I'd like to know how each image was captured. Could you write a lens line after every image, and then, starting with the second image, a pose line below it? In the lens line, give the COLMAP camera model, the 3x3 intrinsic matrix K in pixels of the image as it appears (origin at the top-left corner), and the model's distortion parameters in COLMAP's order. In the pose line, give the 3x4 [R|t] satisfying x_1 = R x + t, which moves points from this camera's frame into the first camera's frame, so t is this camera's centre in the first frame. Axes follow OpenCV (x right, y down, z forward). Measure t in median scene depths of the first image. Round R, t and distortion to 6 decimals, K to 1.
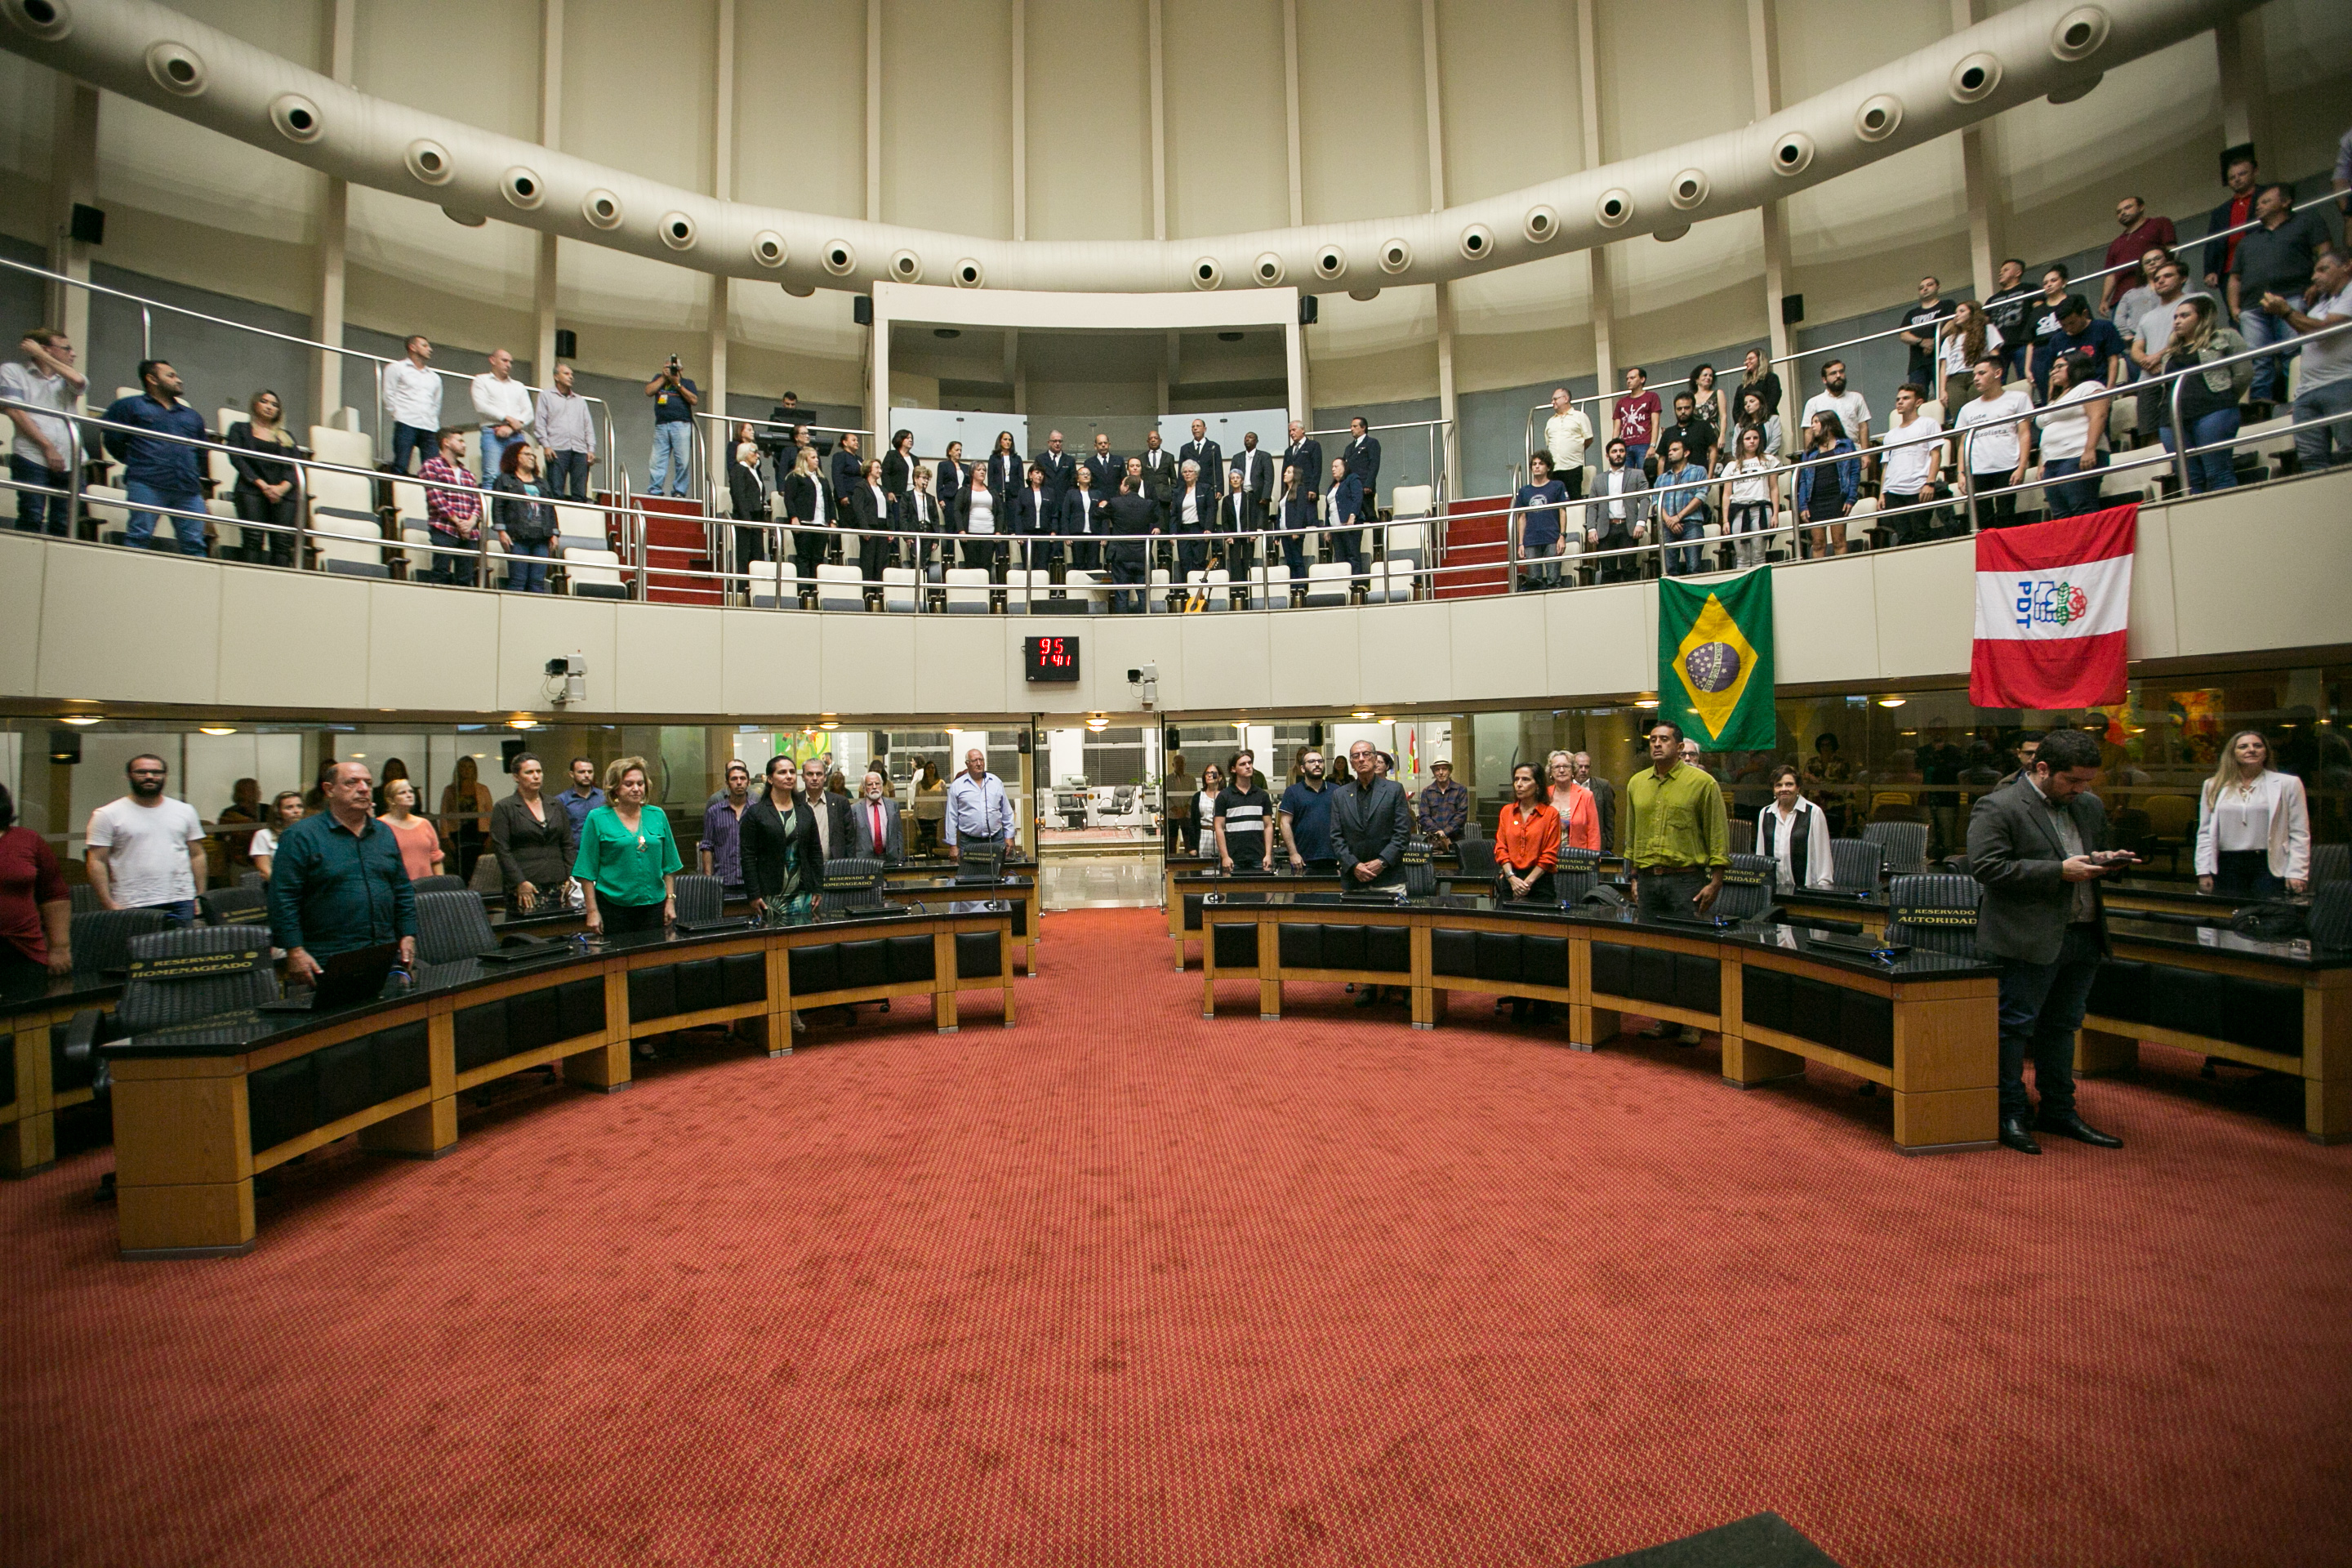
lens RADIAL K [[1080.8, 0, 1162.1], [0, 1080.8, 778.0], [0, 0, 1]] dist [-0.031348, 0.010259]
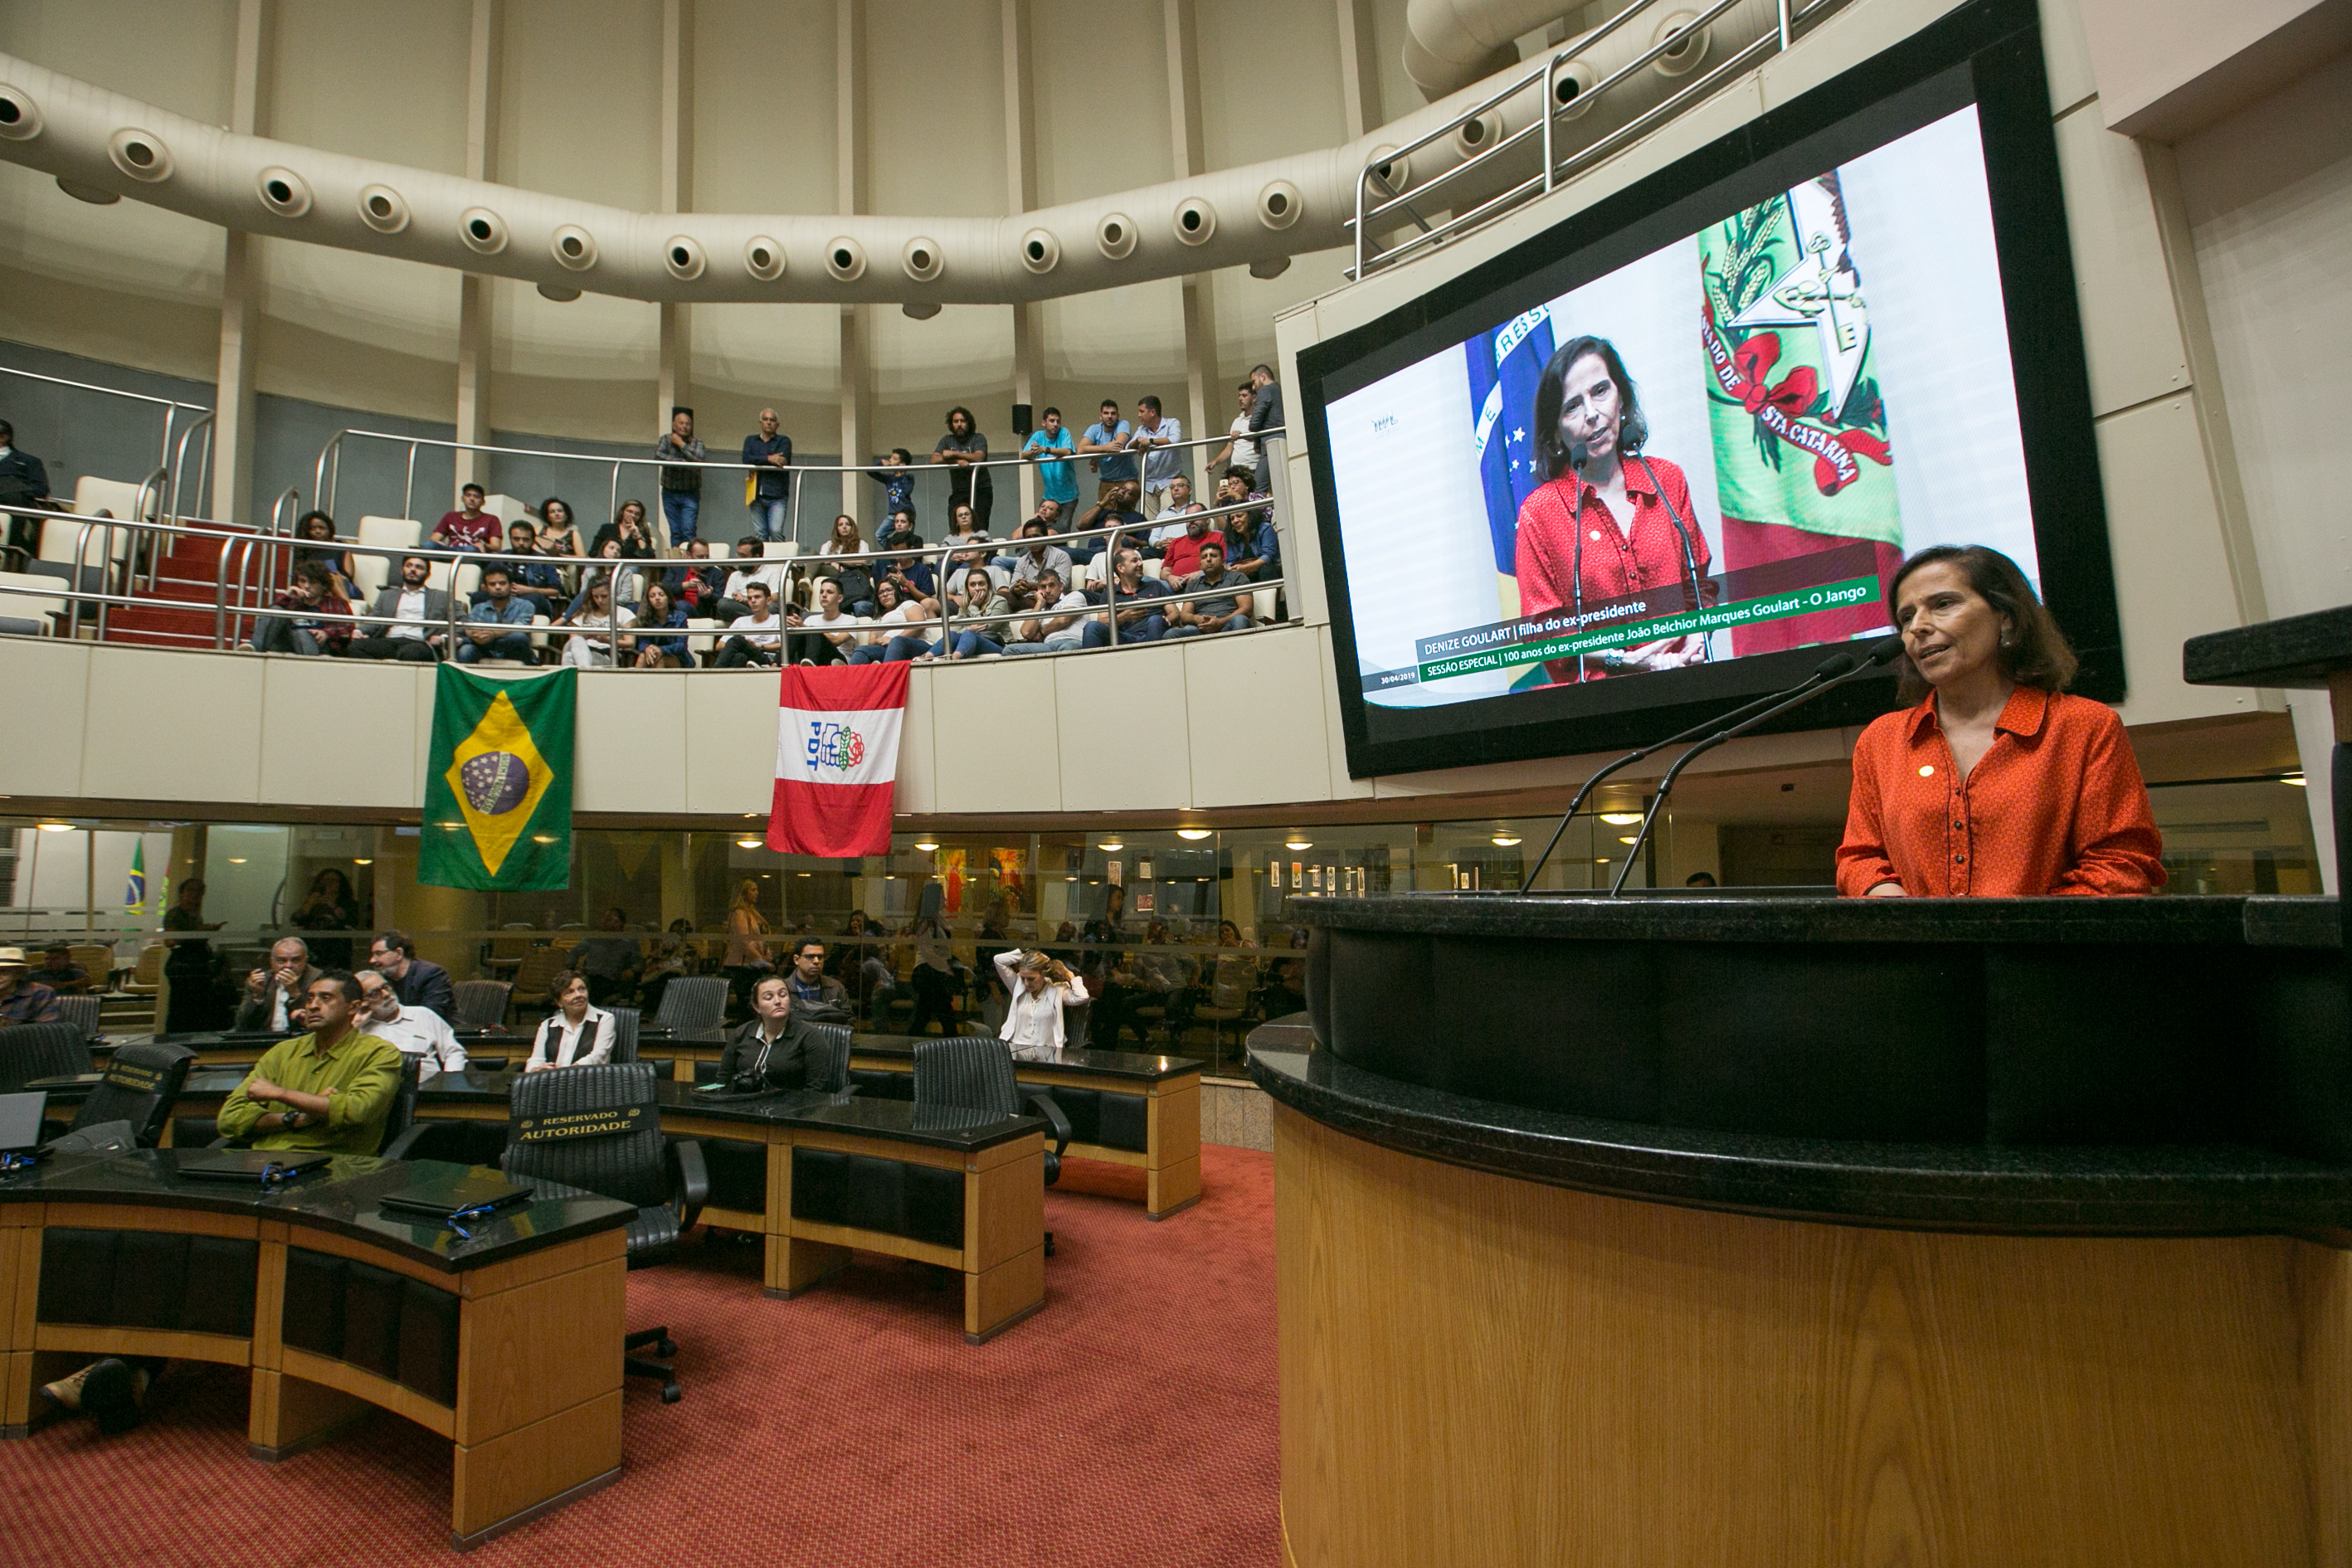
lens RADIAL K [[1101.2, 0, 1159.7], [0, 1101.2, 775.7], [0, 0, 1]] dist [-0.031747, 0.011387]
pose [[0.630191, 0.107748, 0.768927, 0.205730], [-0.012199, 0.991576, -0.128949, -0.011367], [-0.776344, 0.071882, 0.626197, 0.120445]]
